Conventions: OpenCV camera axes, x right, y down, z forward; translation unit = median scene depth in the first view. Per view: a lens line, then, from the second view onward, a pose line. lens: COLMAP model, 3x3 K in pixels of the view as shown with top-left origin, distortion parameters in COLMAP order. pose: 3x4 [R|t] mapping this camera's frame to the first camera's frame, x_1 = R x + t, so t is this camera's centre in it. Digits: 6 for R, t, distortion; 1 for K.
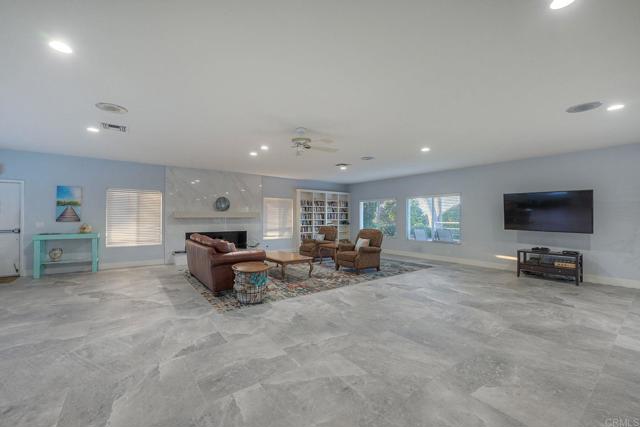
lens RADIAL K [[261.6, 0, 320.3], [0, 261.6, 214.1], [0, 0, 1]] dist [-0.001126, 0.000056]
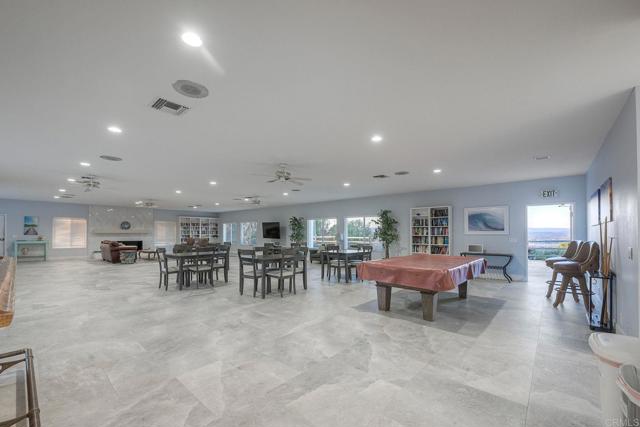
lens RADIAL K [[261.6, 0, 321.8], [0, 261.6, 229.8], [0, 0, 1]] dist [-0.001126, 0.000056]
pose [[0.978428, 0.002702, 0.206572, 0.631623], [-0.001704, 0.999986, -0.005008, -0.001566], [-0.206583, 0.004548, 0.978419, -1.134327]]
